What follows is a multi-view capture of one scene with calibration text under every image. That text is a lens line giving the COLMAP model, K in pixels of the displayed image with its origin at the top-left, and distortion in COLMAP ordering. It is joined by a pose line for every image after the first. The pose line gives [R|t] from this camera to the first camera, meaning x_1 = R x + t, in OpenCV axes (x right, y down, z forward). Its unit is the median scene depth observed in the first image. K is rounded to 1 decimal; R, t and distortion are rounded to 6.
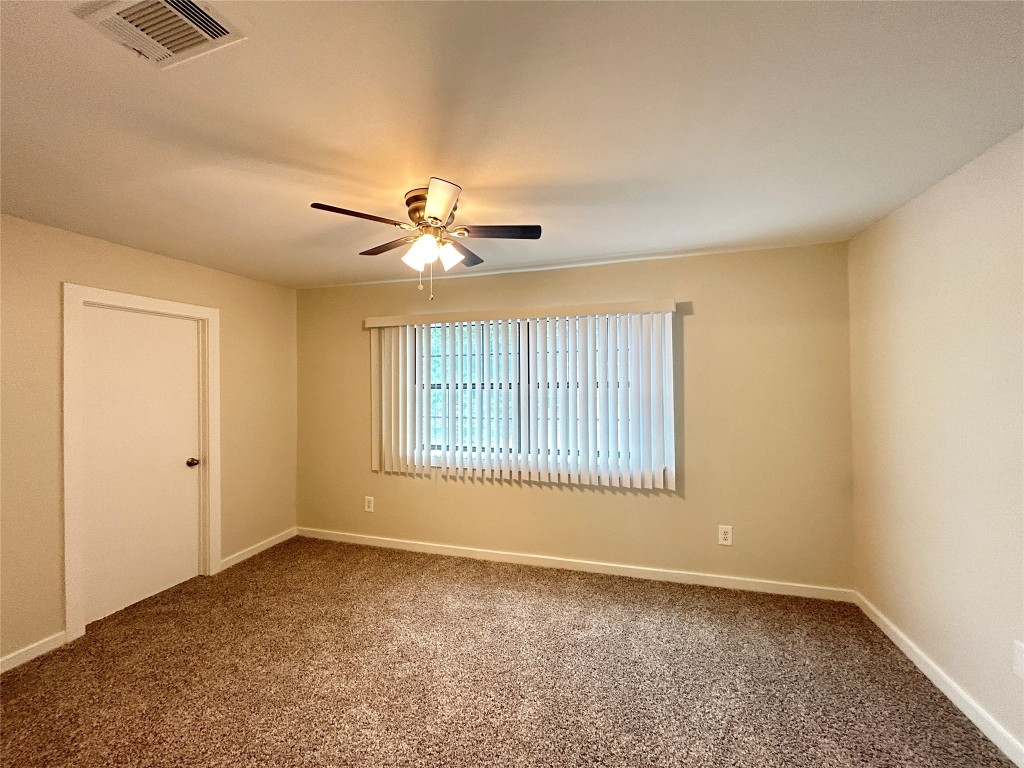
lens RADIAL K [[416.5, 0, 515.8], [0, 416.5, 383.5], [0, 0, 1]] dist [0.009148, 0.000040]
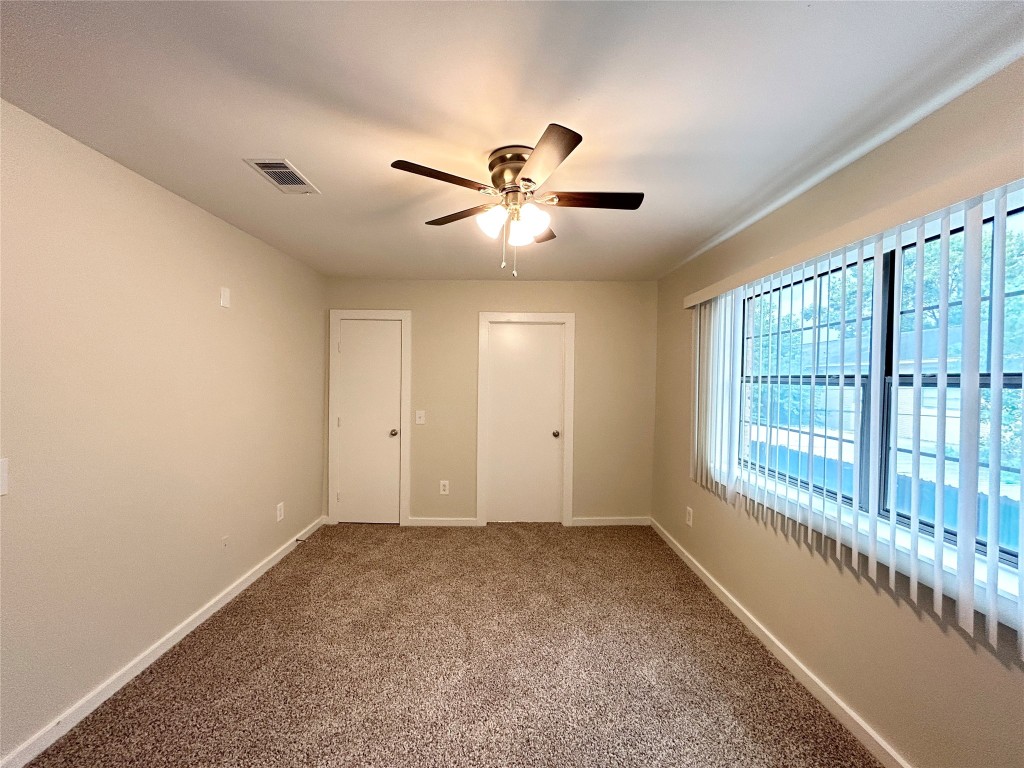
lens RADIAL K [[416.5, 0, 510.1], [0, 416.5, 381.7], [0, 0, 1]] dist [0.009148, 0.000040]
pose [[0.289789, 0.015214, -0.956970, 0.465051], [-0.012868, 0.999845, 0.011998, 0.011691], [0.957004, 0.008838, 0.289940, 0.525143]]
